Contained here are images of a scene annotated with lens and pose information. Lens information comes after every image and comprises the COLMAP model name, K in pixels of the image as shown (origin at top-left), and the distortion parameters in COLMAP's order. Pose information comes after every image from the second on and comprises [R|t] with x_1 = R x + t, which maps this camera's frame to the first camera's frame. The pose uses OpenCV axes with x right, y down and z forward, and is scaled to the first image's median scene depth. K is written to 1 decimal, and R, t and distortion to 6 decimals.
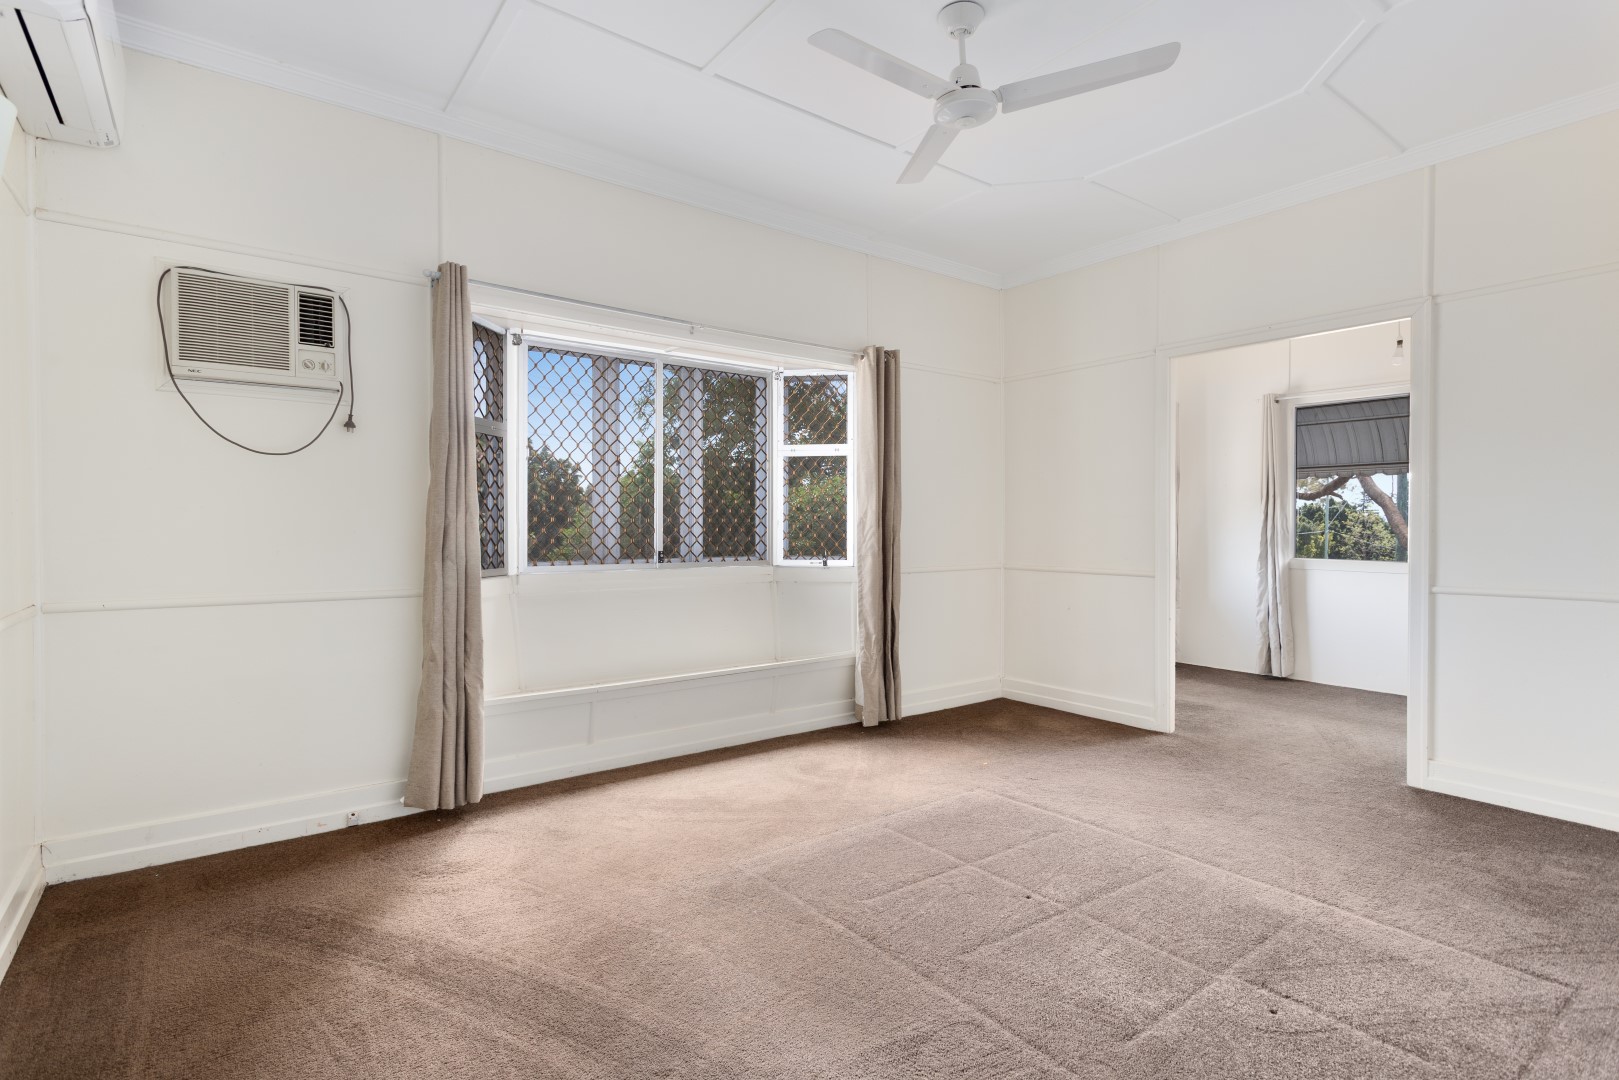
lens RADIAL K [[783.7, 0, 805.2], [0, 783.7, 533.6], [0, 0, 1]] dist [0.000110, 0.000252]
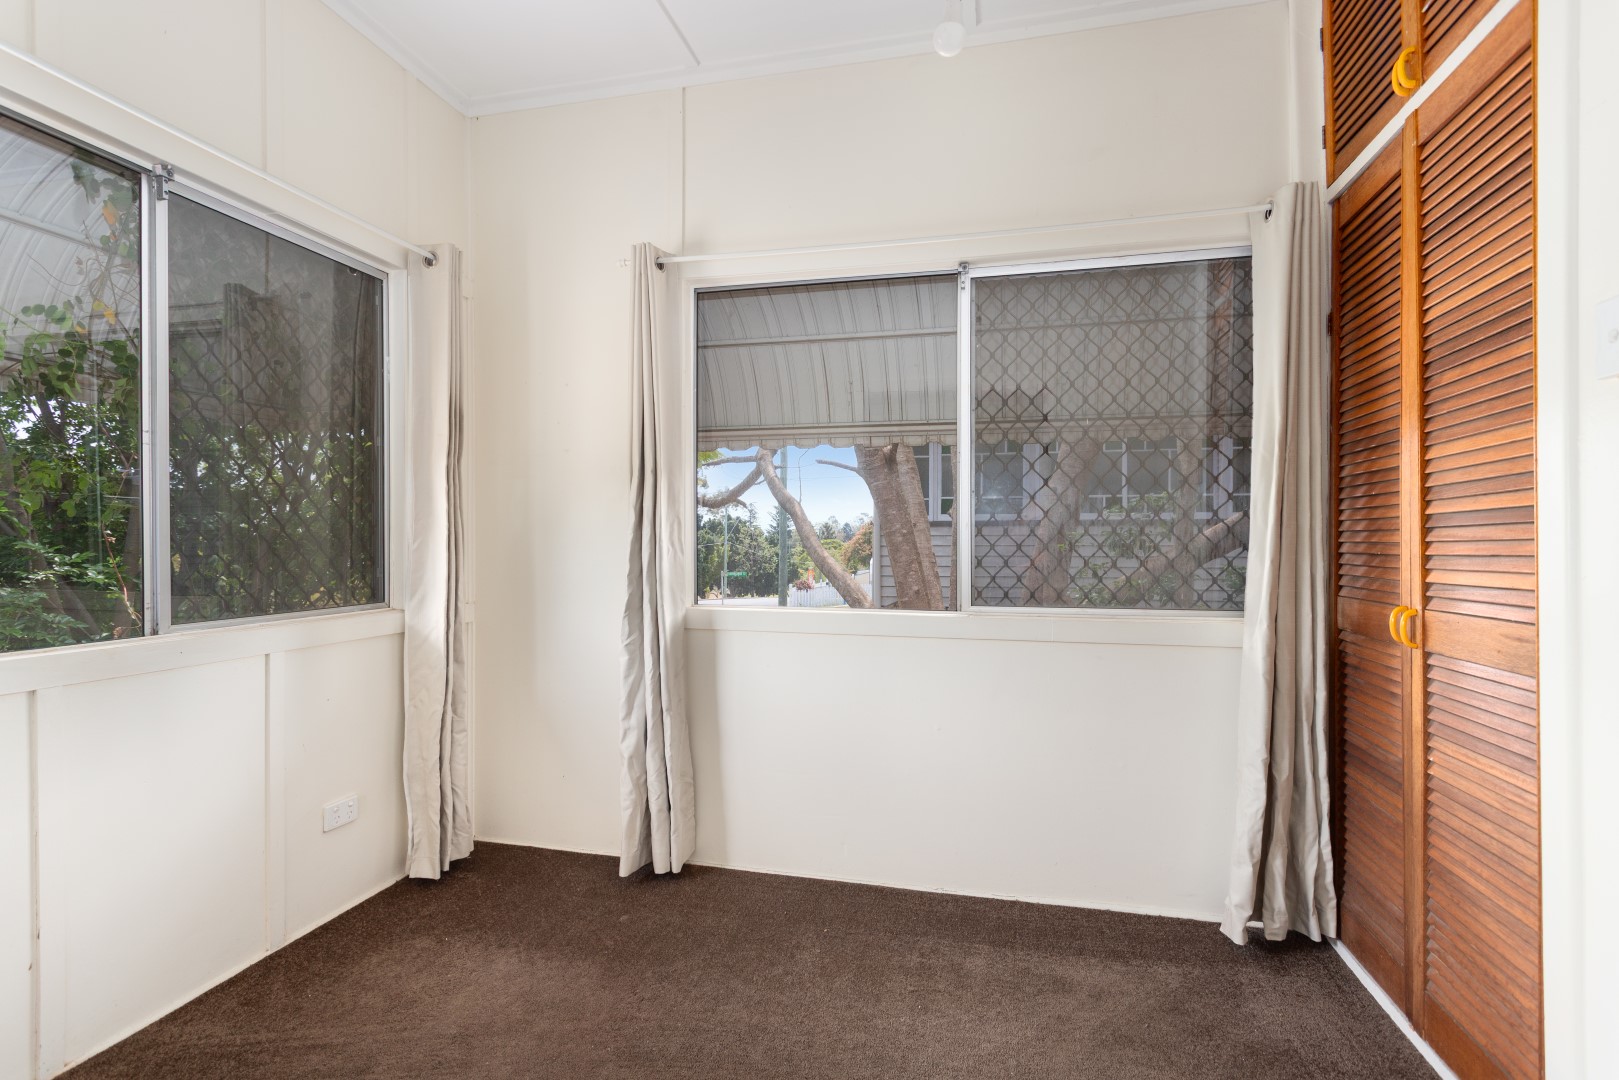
lens RADIAL K [[783.7, 0, 808.5], [0, 783.7, 541.0], [0, 0, 1]] dist [0.000110, 0.000252]
pose [[0.769007, -0.003501, 0.639230, 0.374771], [0.007802, 0.999962, -0.003909, -0.005412], [-0.639192, 0.007994, 0.769005, 0.592023]]
